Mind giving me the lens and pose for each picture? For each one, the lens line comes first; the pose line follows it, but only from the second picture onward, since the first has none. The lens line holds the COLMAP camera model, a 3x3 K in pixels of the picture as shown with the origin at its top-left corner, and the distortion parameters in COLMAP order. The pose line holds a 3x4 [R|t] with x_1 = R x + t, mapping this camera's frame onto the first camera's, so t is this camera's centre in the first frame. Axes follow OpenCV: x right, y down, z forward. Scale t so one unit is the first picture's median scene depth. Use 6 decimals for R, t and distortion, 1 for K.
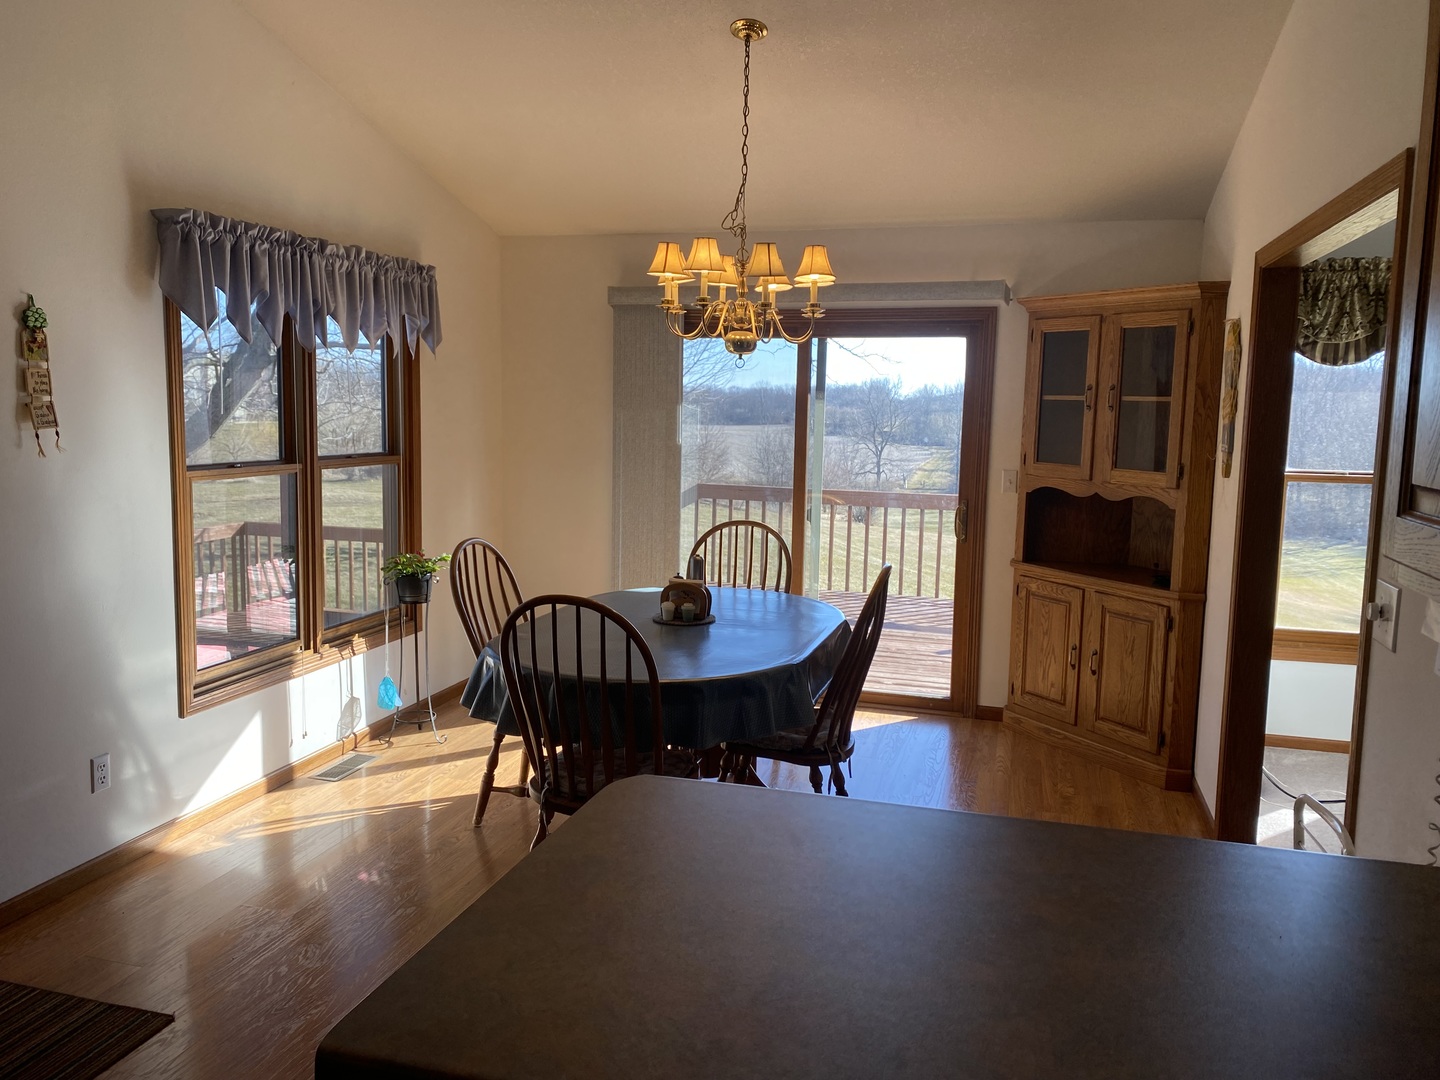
lens RADIAL K [[1100.6, 0, 719.1], [0, 1100.6, 527.4], [0, 0, 1]] dist [0.048602, -0.044200]
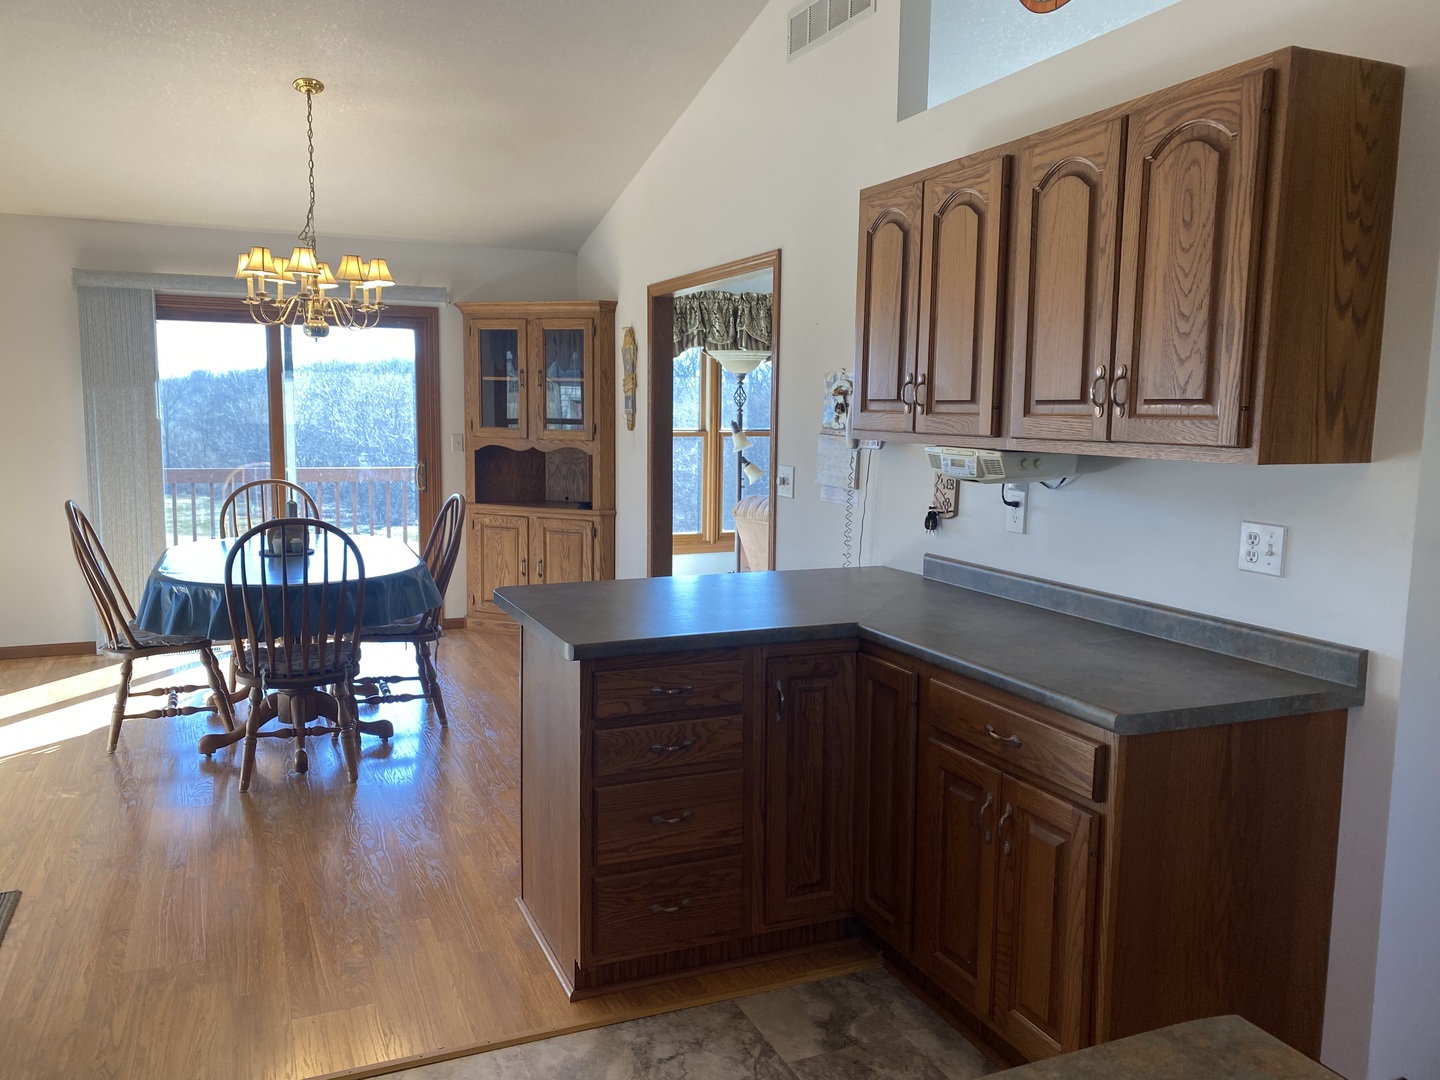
lens RADIAL K [[1091.8, 0, 717.0], [0, 1091.8, 536.9], [0, 0, 1]] dist [0.109979, -0.215554]
pose [[0.774716, -0.083821, 0.626729, -0.389630], [0.073134, 0.996401, 0.042860, 0.043337], [-0.628066, 0.012631, 0.778058, -0.241228]]
